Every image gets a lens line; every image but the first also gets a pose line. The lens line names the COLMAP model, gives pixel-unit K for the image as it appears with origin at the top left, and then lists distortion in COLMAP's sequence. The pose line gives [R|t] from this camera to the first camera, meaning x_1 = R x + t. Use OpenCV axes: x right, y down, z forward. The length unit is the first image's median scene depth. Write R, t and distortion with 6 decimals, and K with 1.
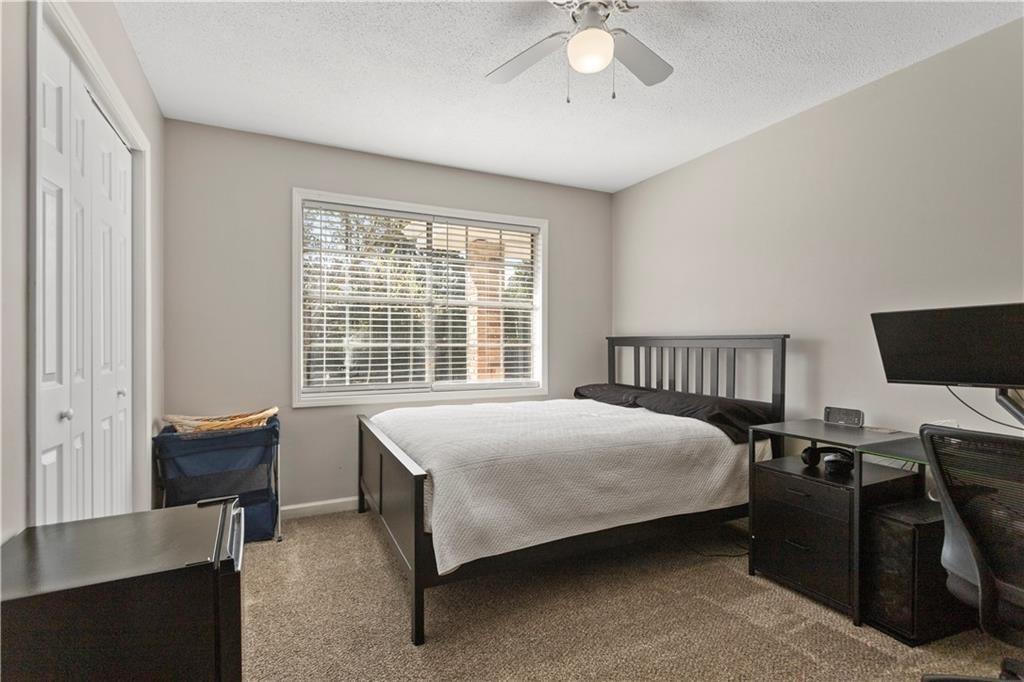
lens RADIAL K [[493.5, 0, 510.4], [0, 493.5, 341.9], [0, 0, 1]] dist [-0.006941, 0.001820]
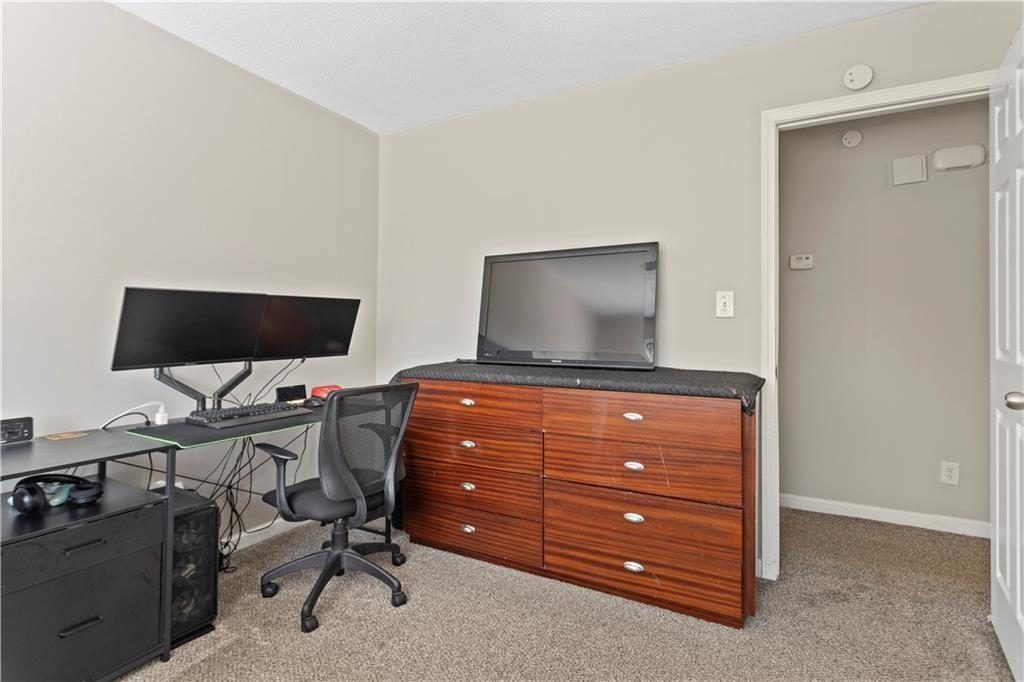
lens RADIAL K [[493.5, 0, 509.9], [0, 493.5, 334.8], [0, 0, 1]] dist [-0.006941, 0.001820]
pose [[-0.580809, -0.005756, 0.814019, -0.313933], [-0.002199, 0.999982, 0.005502, 0.016454], [-0.814037, 0.001406, -0.580812, 1.011063]]
